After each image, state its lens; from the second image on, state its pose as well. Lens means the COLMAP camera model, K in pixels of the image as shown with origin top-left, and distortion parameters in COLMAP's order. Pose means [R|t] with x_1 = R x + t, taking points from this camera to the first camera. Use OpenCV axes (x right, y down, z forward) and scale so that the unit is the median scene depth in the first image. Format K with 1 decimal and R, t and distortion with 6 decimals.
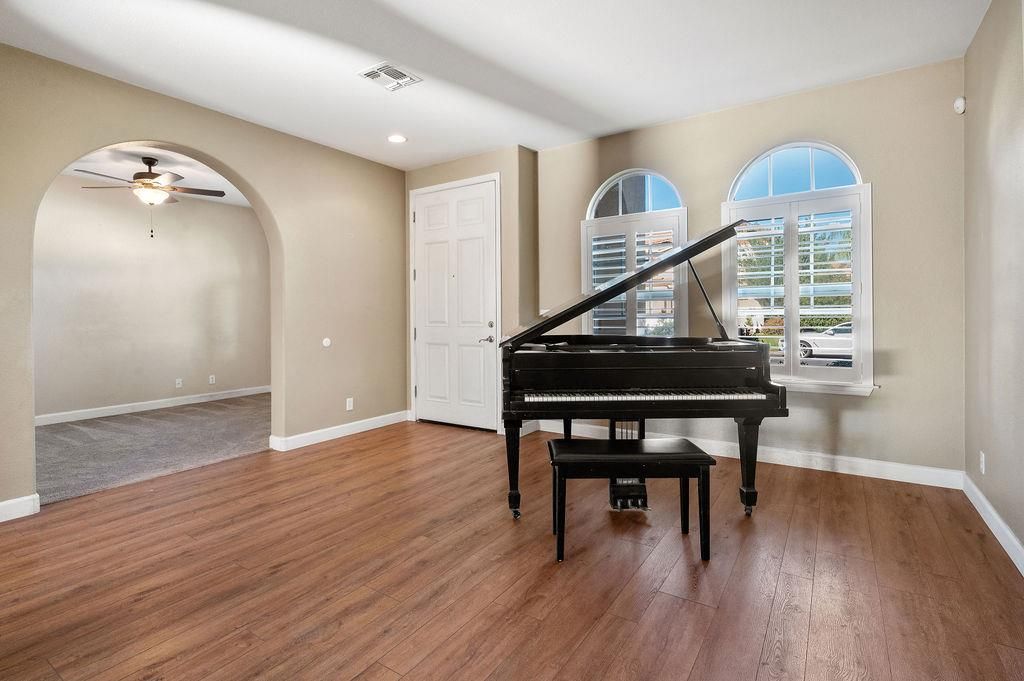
lens RADIAL K [[492.7, 0, 511.6], [0, 492.7, 316.8], [0, 0, 1]] dist [0.000061, 0.000016]
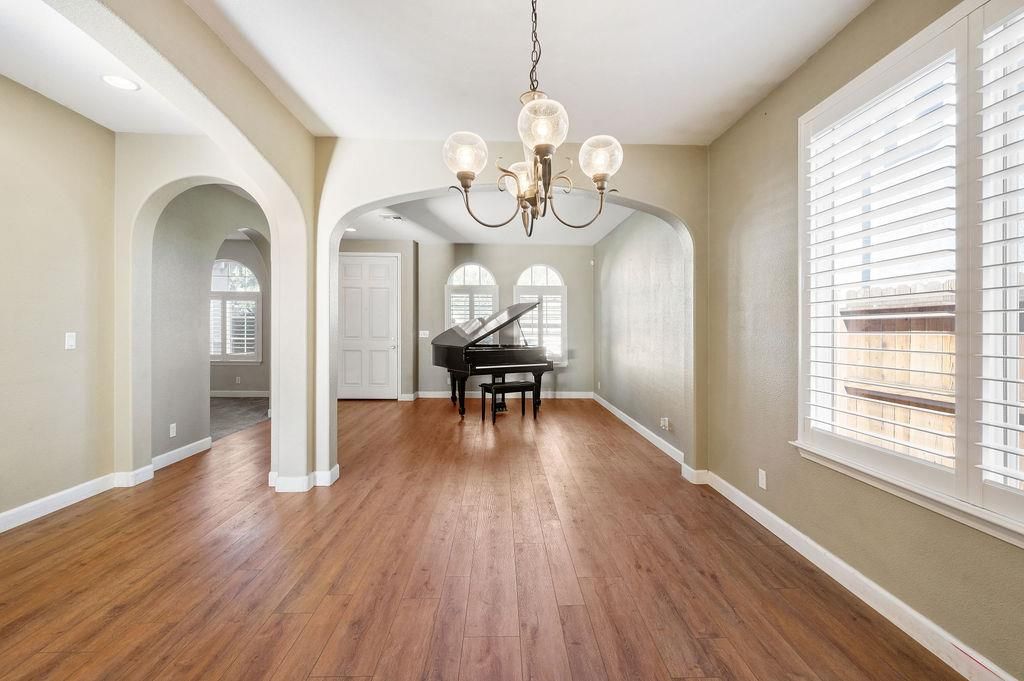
lens RADIAL K [[450.1, 0, 514.8], [0, 450.1, 329.6], [0, 0, 1]] dist [-0.001105, -0.000390]
pose [[0.816938, 0.017382, 0.576463, -0.739882], [-0.014162, 0.999849, -0.010078, -0.009223], [-0.576551, 0.000069, 0.817061, -0.667672]]
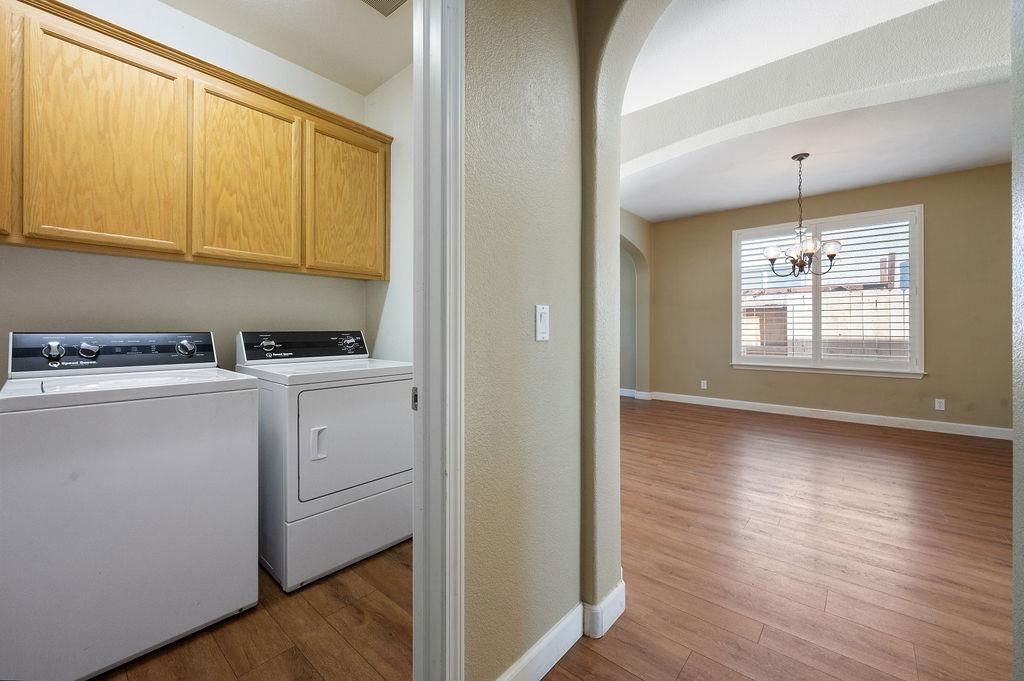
lens RADIAL K [[413.0, 0, 513.1], [0, 413.0, 325.4], [0, 0, 1]] dist [0.001441, 0.000361]
pose [[0.124060, 0.018132, 0.992109, -1.544218], [0.002722, 0.999823, -0.018614, 0.033109], [-0.992271, 0.005010, 0.123989, 0.186398]]
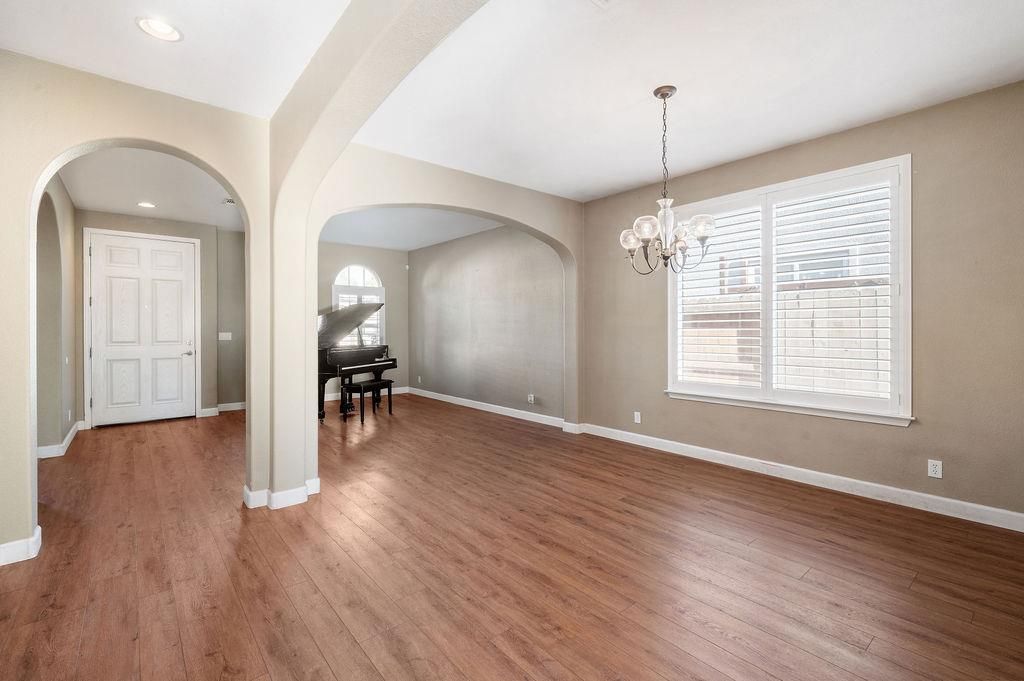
lens RADIAL K [[450.1, 0, 514.8], [0, 450.1, 329.6], [0, 0, 1]] dist [-0.001105, -0.000390]
pose [[0.282639, 0.011969, 0.959152, -1.239550], [0.005019, 0.999890, -0.013957, -0.000455], [-0.959213, 0.008758, 0.282548, -0.332700]]
